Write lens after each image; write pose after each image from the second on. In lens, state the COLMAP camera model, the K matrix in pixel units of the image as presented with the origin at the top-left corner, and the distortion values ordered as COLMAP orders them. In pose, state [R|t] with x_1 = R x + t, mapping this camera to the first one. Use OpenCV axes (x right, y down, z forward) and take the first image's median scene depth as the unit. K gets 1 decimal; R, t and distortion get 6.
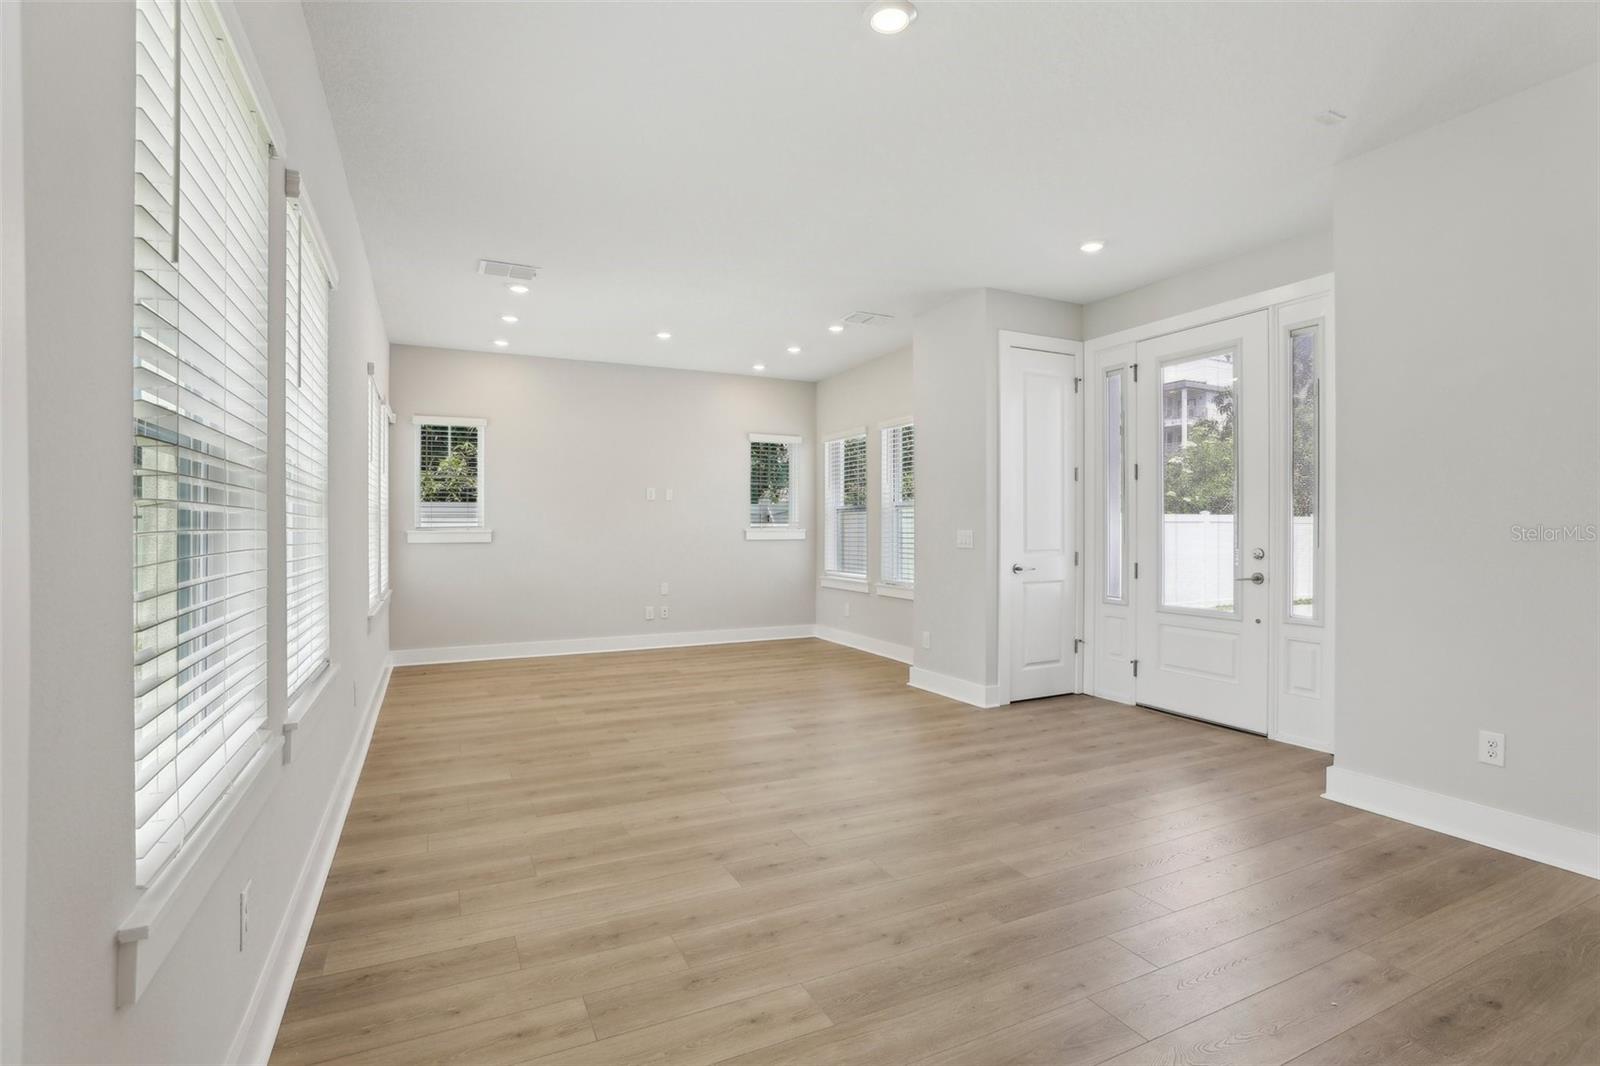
lens RADIAL K [[746.3, 0, 800.8], [0, 746.3, 529.0], [0, 0, 1]] dist [-0.009986, -0.000126]
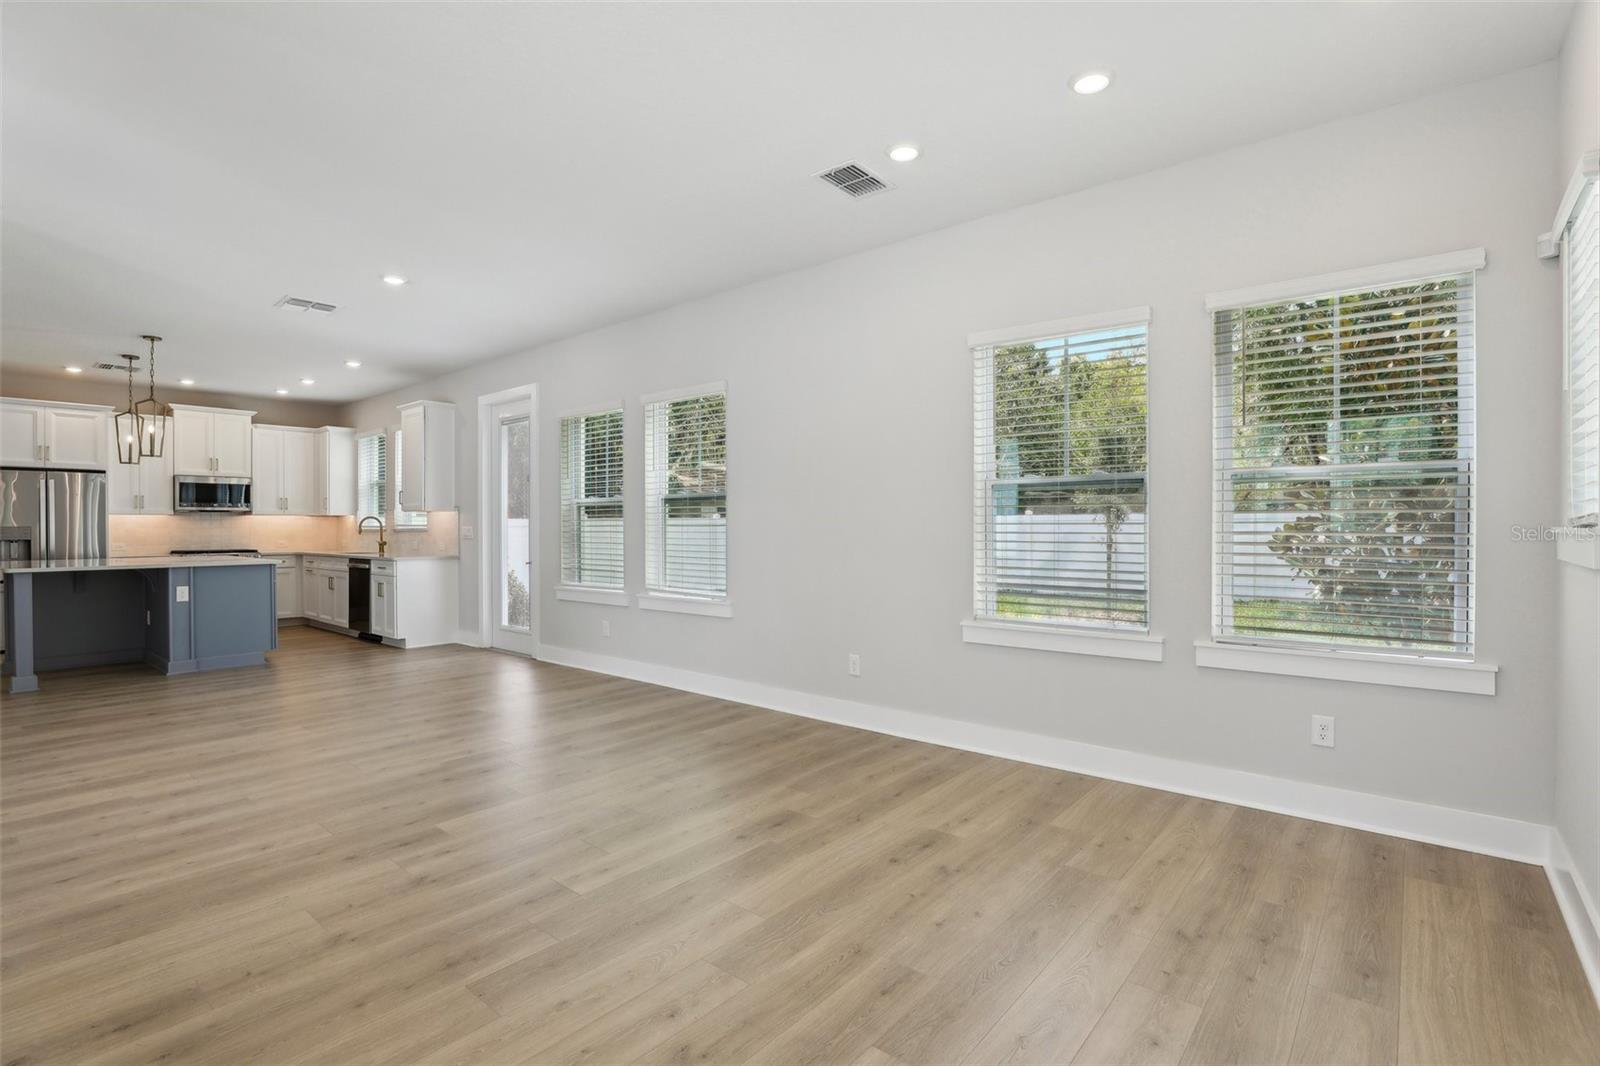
lens RADIAL K [[746.3, 0, 798.5], [0, 746.3, 530.2], [0, 0, 1]] dist [-0.009986, -0.000126]
pose [[-0.911890, 0.013367, -0.410217, -0.033323], [0.011268, 0.999908, 0.007533, -0.000819], [0.410280, 0.002247, -0.911957, 1.823077]]
